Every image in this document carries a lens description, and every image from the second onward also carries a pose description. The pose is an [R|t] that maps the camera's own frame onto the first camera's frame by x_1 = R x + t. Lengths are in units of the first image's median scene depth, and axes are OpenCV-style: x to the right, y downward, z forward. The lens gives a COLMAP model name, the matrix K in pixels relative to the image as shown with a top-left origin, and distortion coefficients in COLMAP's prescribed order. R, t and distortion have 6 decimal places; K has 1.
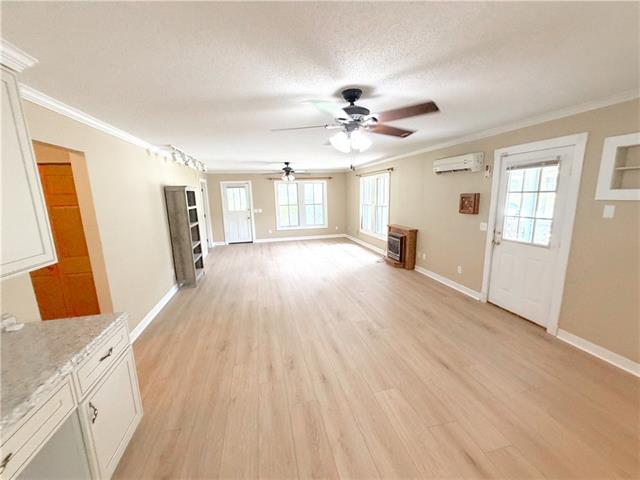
lens RADIAL K [[255.0, 0, 320.0], [0, 255.0, 240.0], [0, 0, 1]] dist [0.001067, 0.000060]
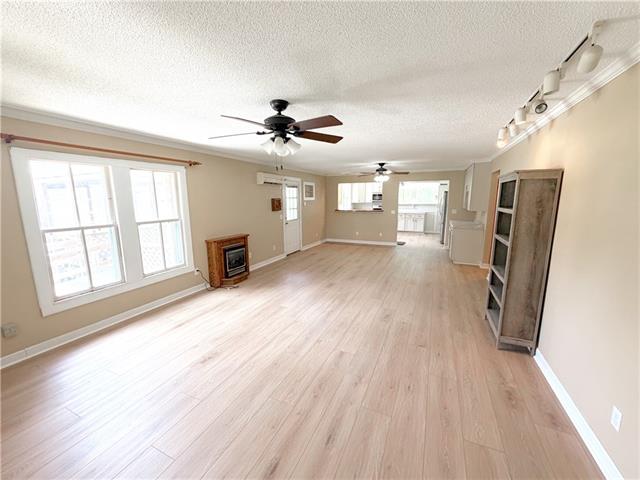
lens RADIAL K [[255.0, 0, 320.0], [0, 255.0, 240.0], [0, 0, 1]] dist [0.001067, 0.000060]
pose [[-0.786392, -0.067346, 0.614046, -0.674018], [0.144999, 0.946143, 0.289464, -0.369174], [-0.600470, 0.316668, -0.734274, 2.146712]]
